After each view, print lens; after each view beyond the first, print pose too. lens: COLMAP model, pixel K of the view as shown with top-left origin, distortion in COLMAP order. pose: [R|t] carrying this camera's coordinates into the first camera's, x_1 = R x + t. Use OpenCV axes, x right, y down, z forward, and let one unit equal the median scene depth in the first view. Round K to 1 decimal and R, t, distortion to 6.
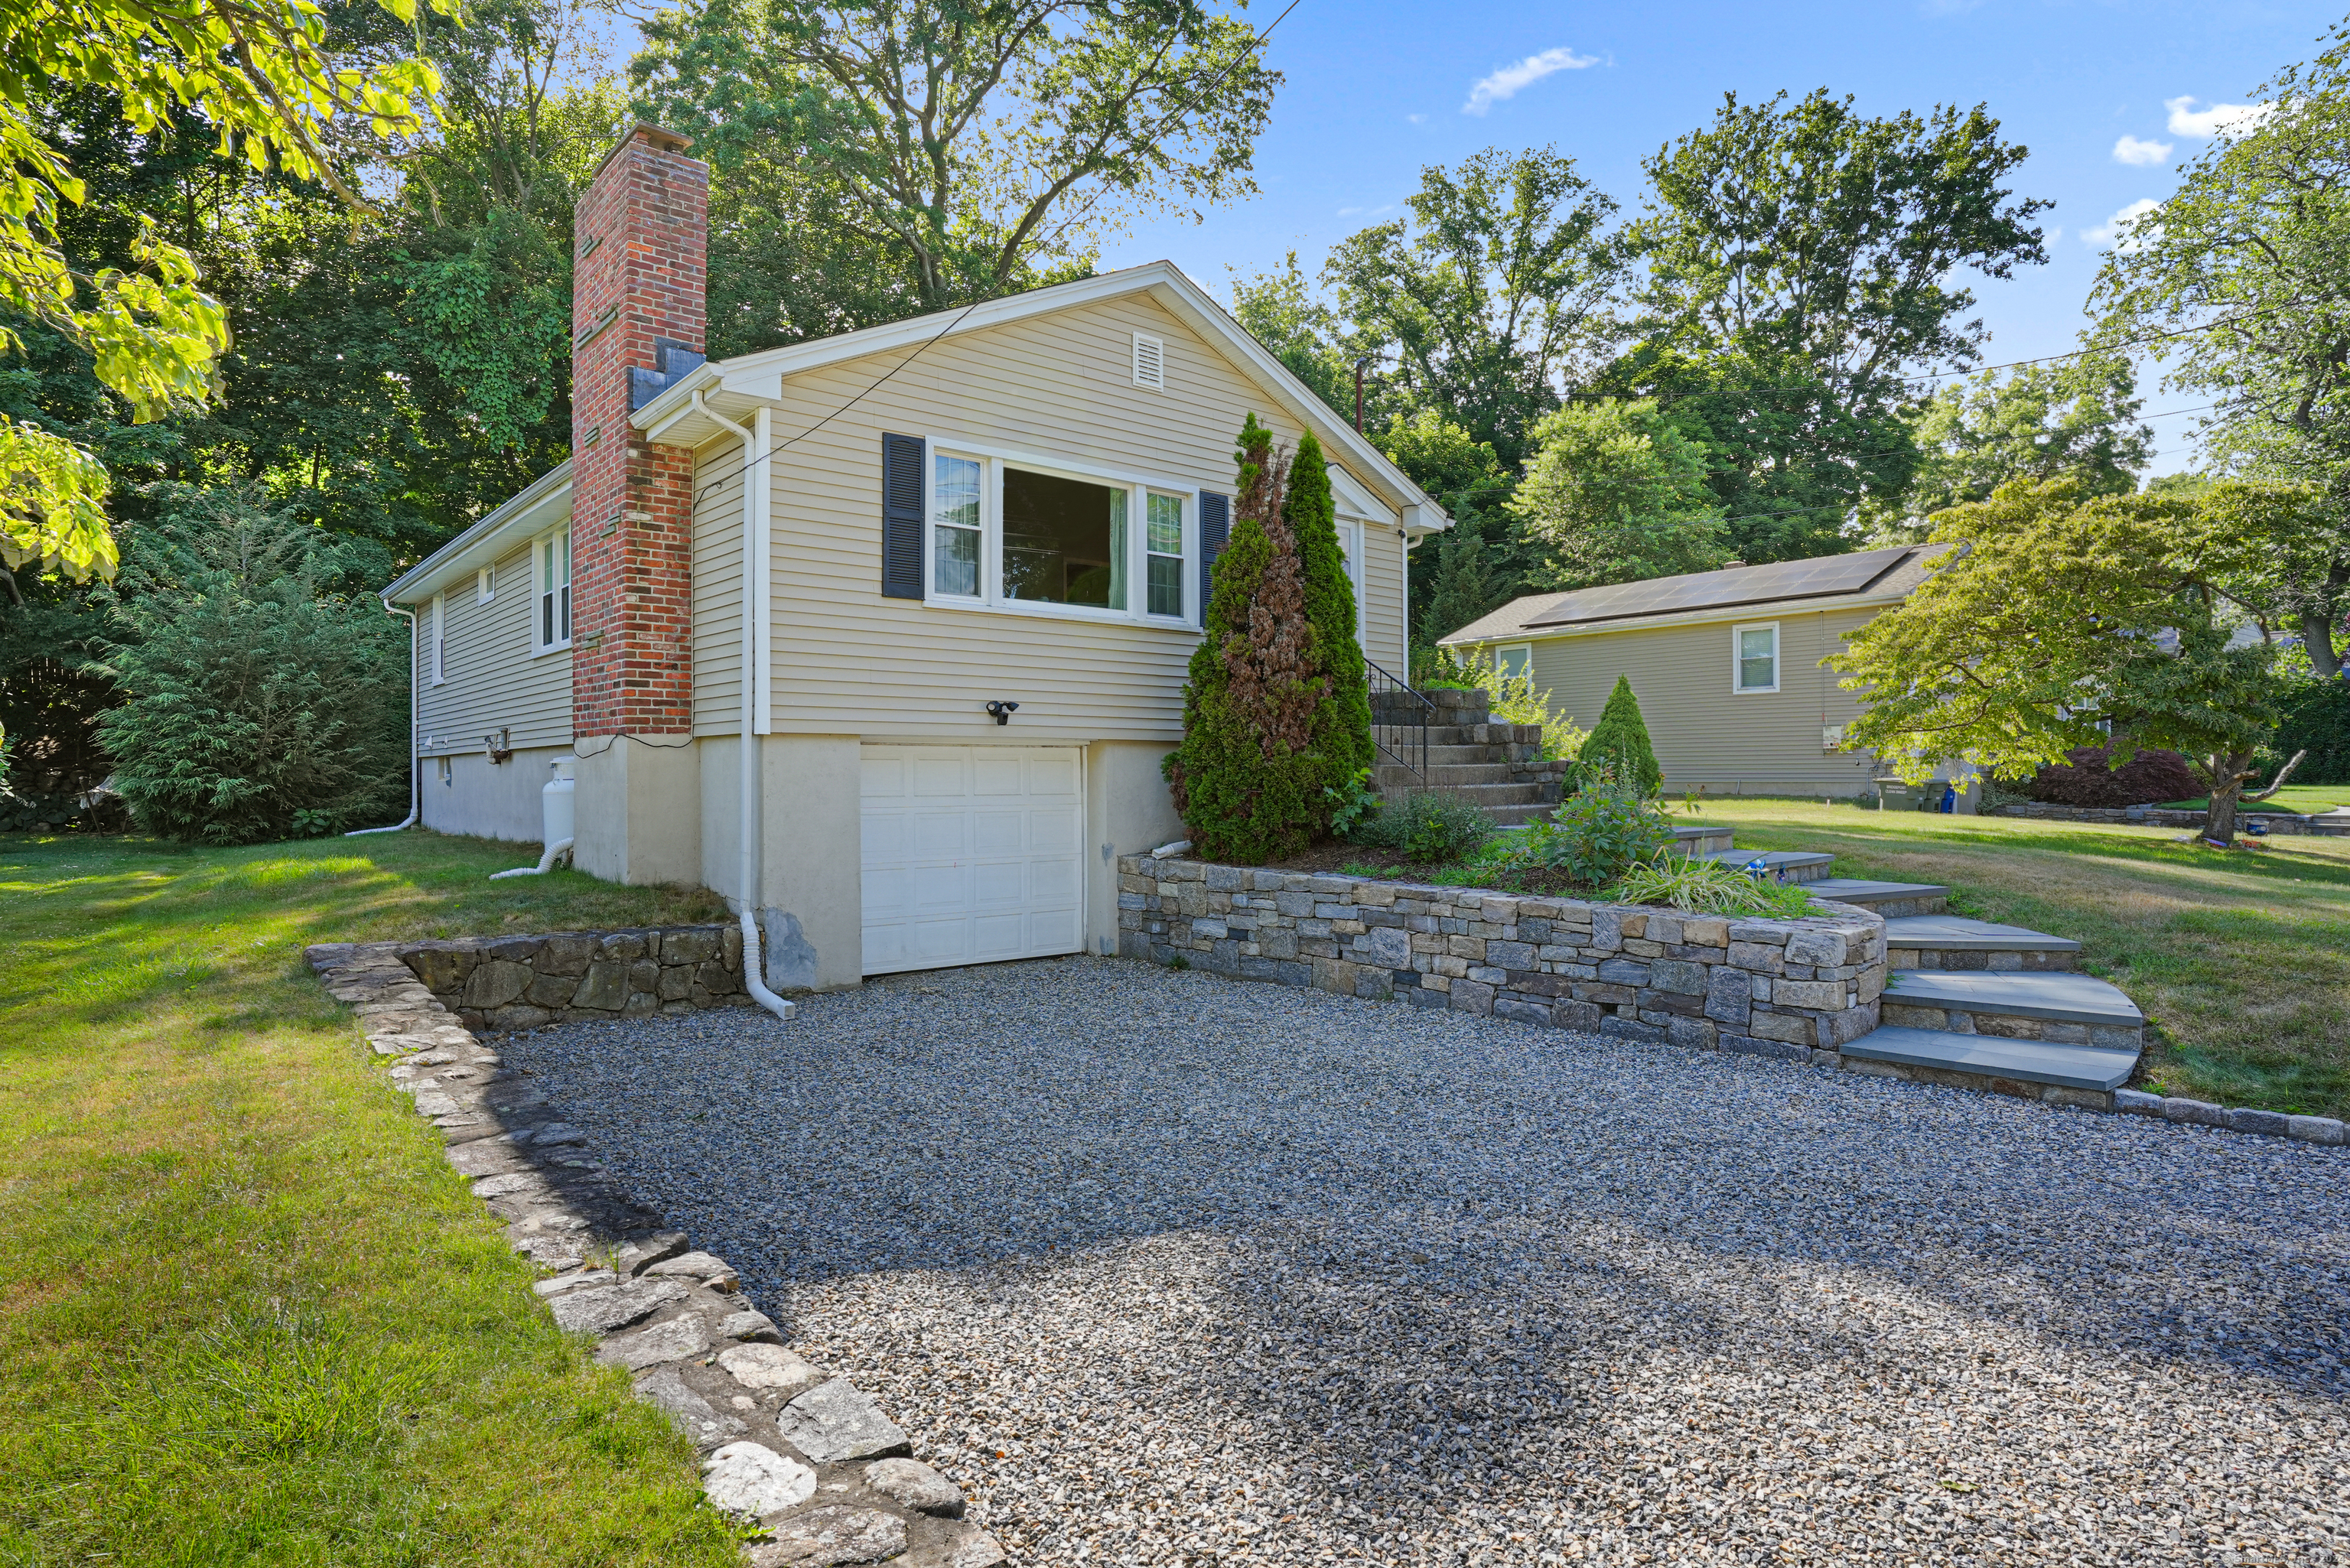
lens RADIAL K [[1276.2, 0, 1175.0], [0, 1276.2, 784.0], [0, 0, 1]] dist [-0.074781, 0.046504]
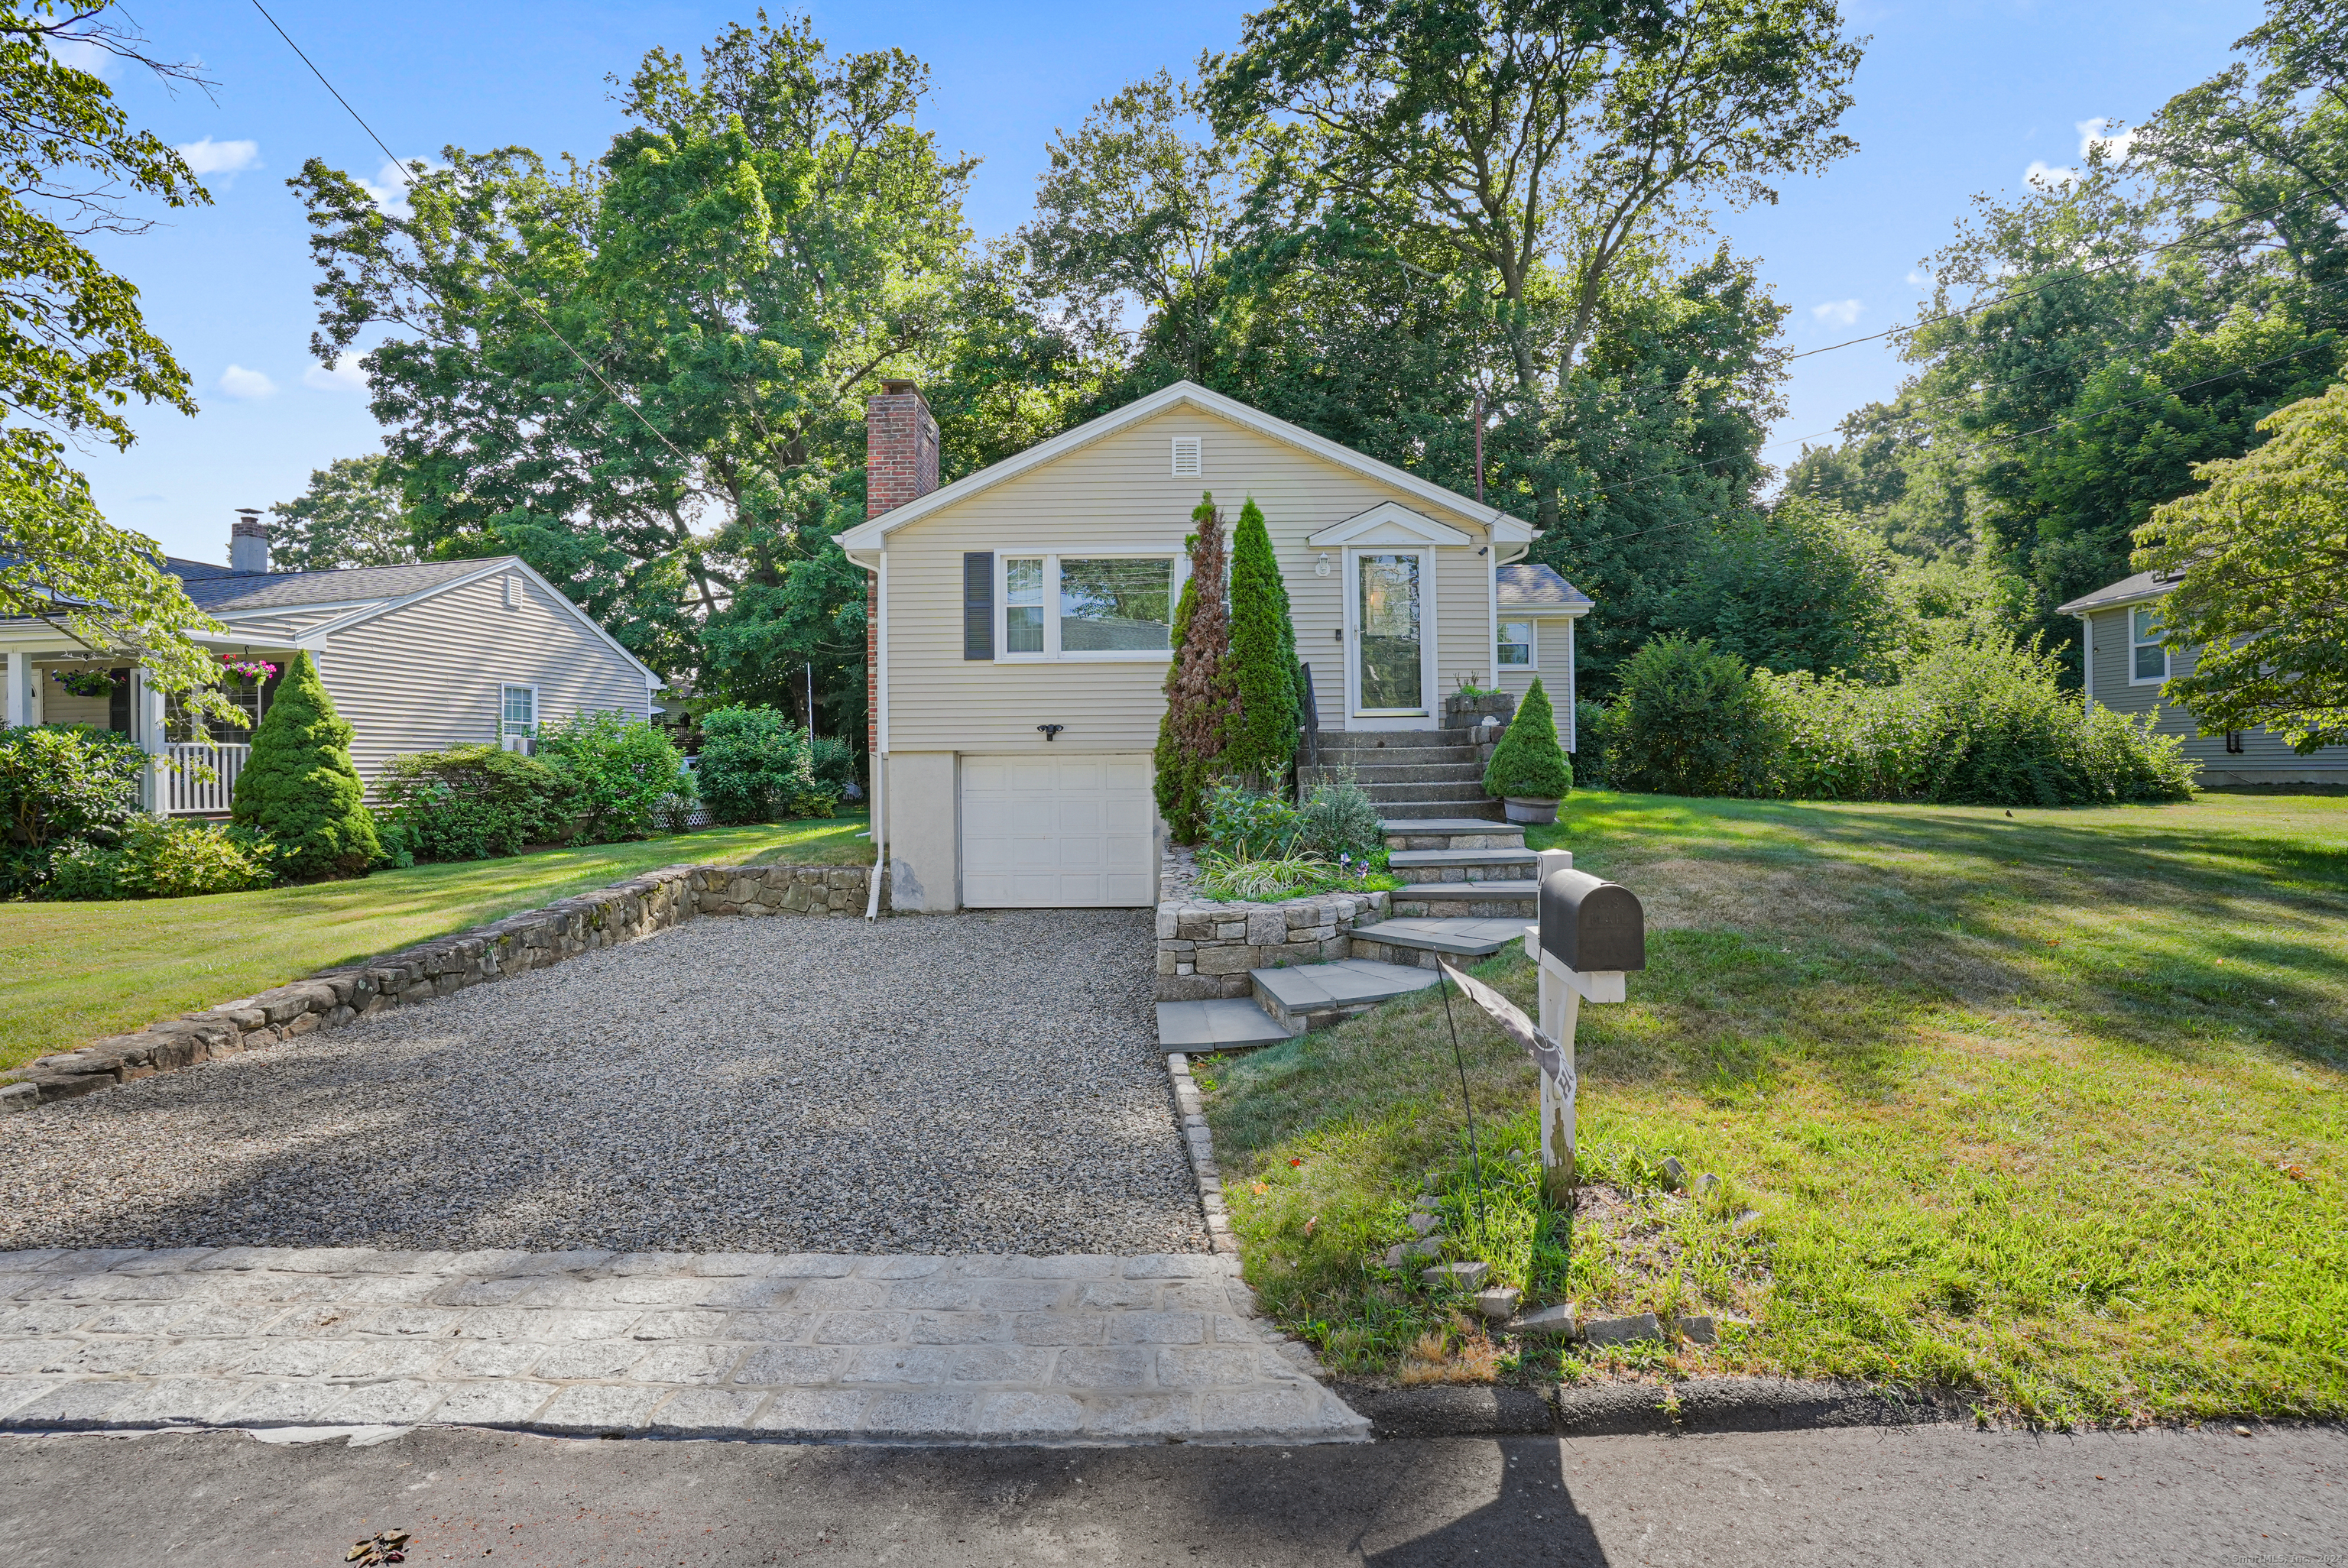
lens RADIAL K [[1166.7, 0, 1174.0], [0, 1166.7, 784.0], [0, 0, 1]] dist [-0.086170, 0.039946]
pose [[0.751729, 0.002693, -0.659467, 0.237865], [0.005271, 0.999935, 0.010091, -0.002940], [0.659451, -0.011062, 0.751666, 0.028876]]
